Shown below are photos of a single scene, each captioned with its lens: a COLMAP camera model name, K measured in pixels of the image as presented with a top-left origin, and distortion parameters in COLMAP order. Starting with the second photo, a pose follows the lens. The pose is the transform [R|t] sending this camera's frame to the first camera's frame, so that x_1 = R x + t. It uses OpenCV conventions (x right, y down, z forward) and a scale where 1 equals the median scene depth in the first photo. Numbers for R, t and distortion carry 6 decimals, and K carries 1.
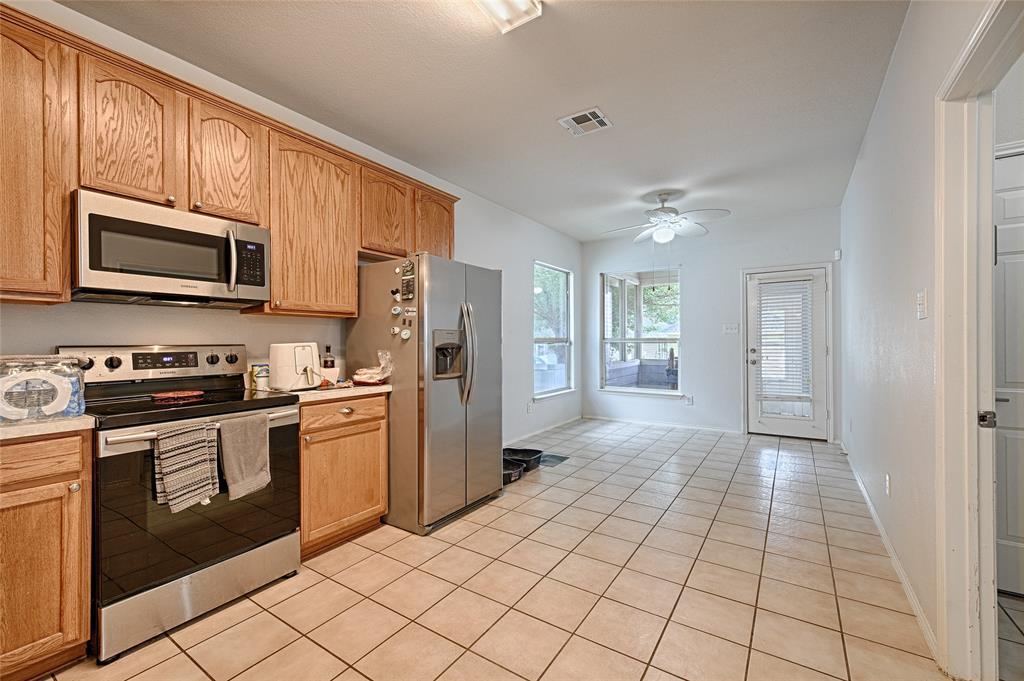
lens RADIAL K [[428.2, 0, 512.0], [0, 428.2, 340.5], [0, 0, 1]] dist [0.001367, -0.000020]
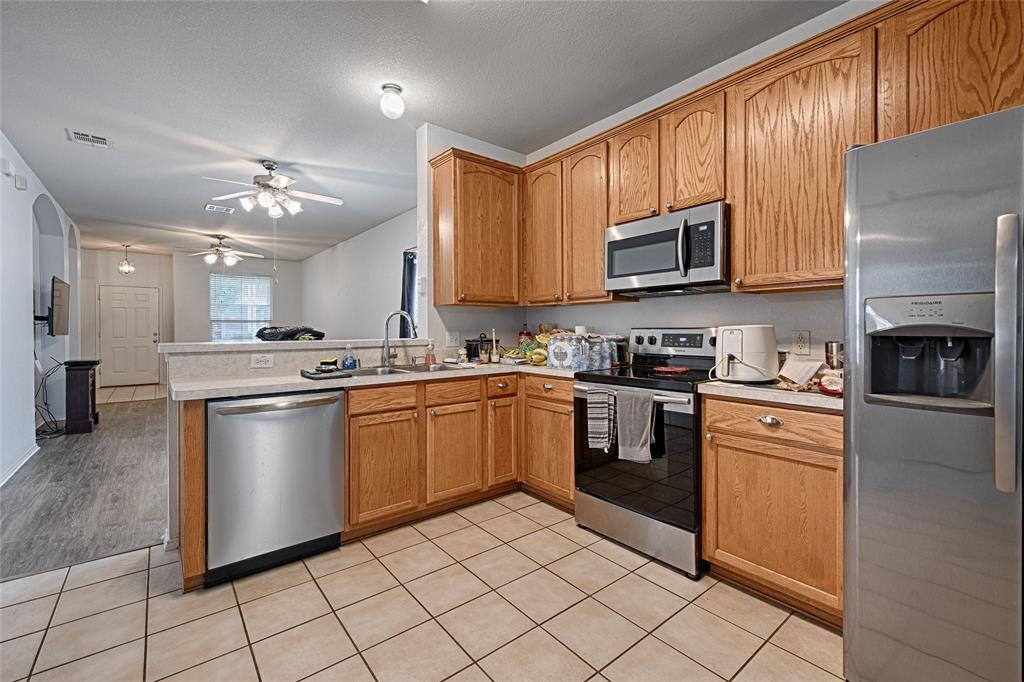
lens RADIAL K [[437.1, 0, 509.6], [0, 437.1, 331.0], [0, 0, 1]] dist [0.002933, 0.000319]
pose [[-0.309398, 0.011002, -0.950869, 0.406030], [0.007984, 0.999928, 0.008972, 0.004094], [0.950899, -0.004816, -0.309463, 0.751150]]
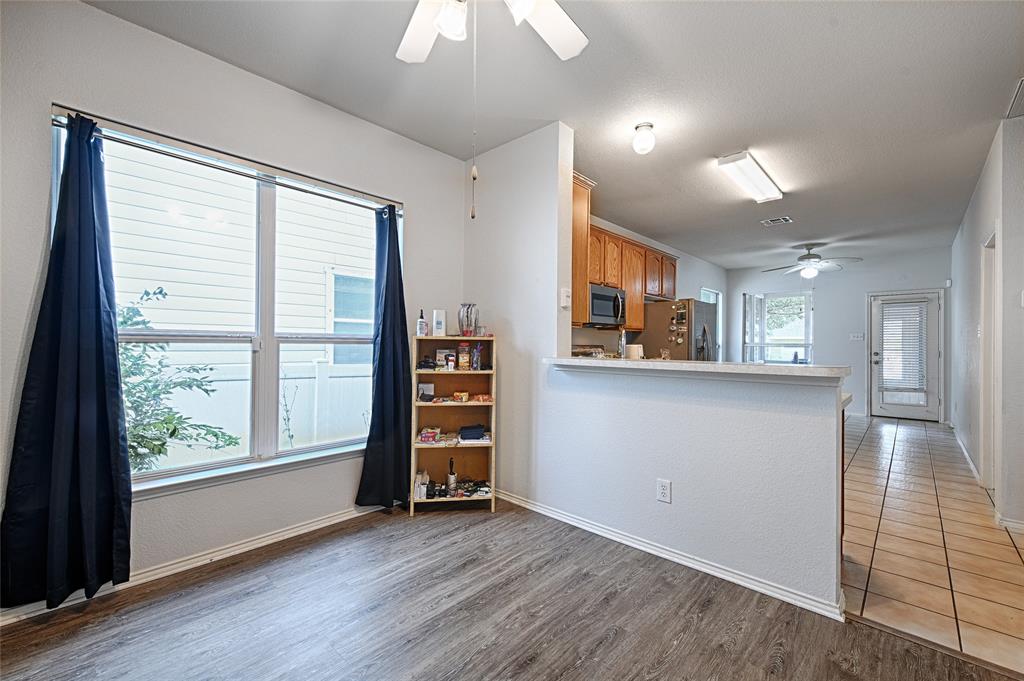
lens RADIAL K [[428.2, 0, 512.0], [0, 428.2, 340.5], [0, 0, 1]] dist [0.001367, -0.000020]
pose [[0.985808, 0.011540, -0.167478, -0.675477], [-0.012067, 0.999925, -0.002133, -0.002651], [0.167441, 0.004124, 0.985874, -1.030682]]
